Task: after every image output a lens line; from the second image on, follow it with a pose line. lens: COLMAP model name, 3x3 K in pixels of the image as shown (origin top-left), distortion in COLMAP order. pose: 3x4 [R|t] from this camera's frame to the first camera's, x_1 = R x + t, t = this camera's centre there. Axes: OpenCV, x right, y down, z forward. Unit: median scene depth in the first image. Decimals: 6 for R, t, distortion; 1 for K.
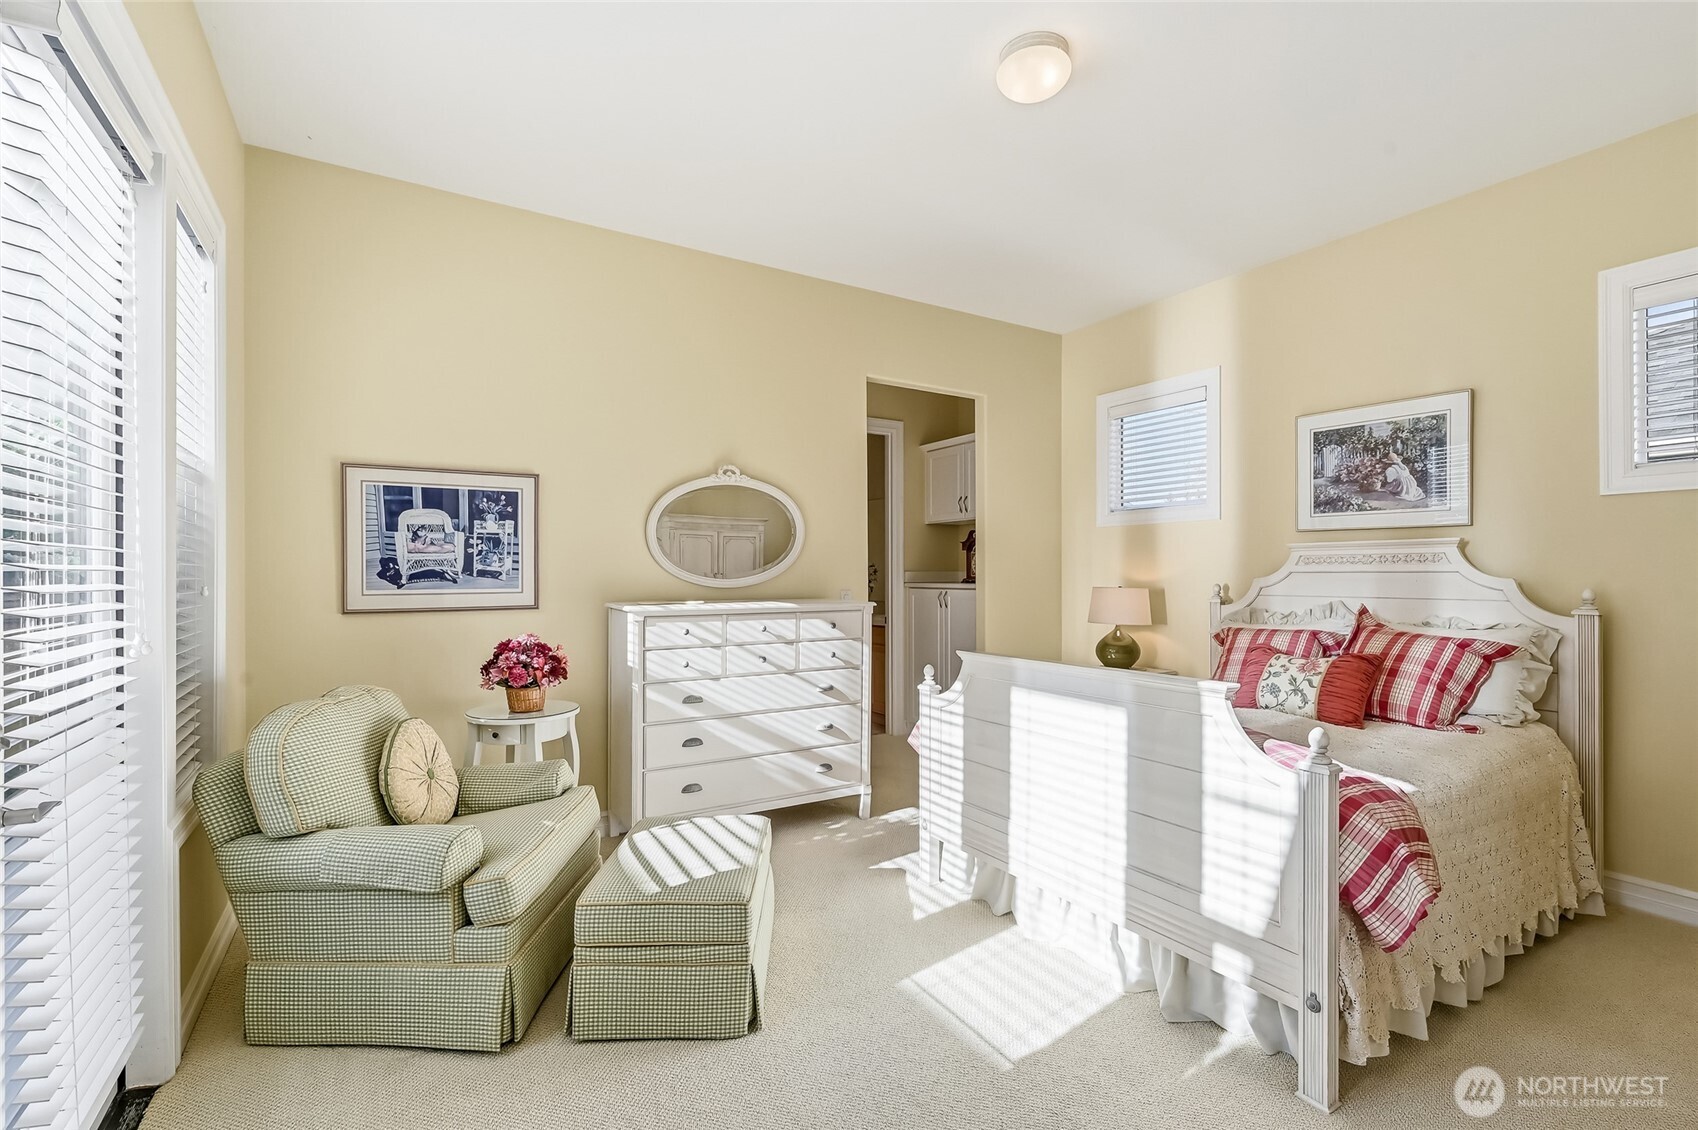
lens RADIAL K [[727.4, 0, 854.9], [0, 727.4, 569.4], [0, 0, 1]] dist [-0.000341, -0.000222]
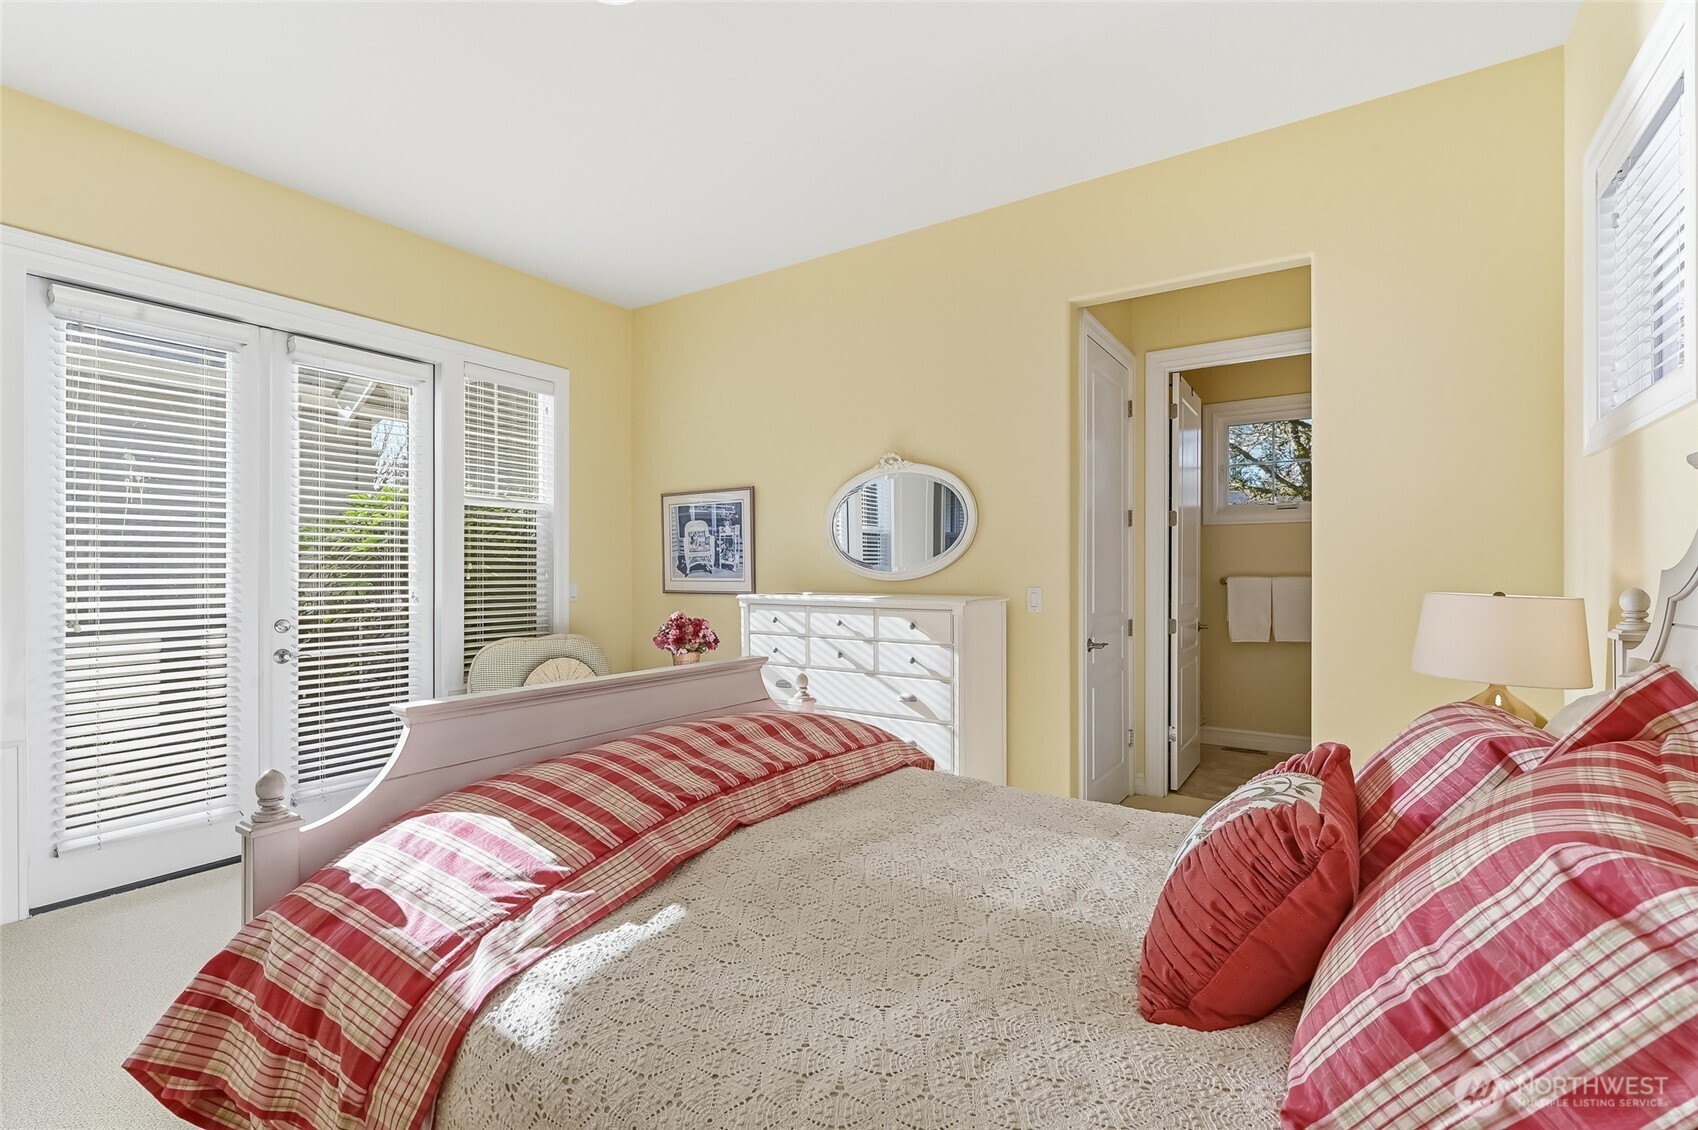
lens RADIAL K [[781.6, 0, 847.1], [0, 781.6, 569.8], [0, 0, 1]] dist [-0.000405, -0.000012]
pose [[0.412538, -0.001632, -0.910939, 0.867600], [-0.000322, 0.999998, -0.001937, 0.014188], [0.910940, 0.001092, 0.412537, 0.614740]]
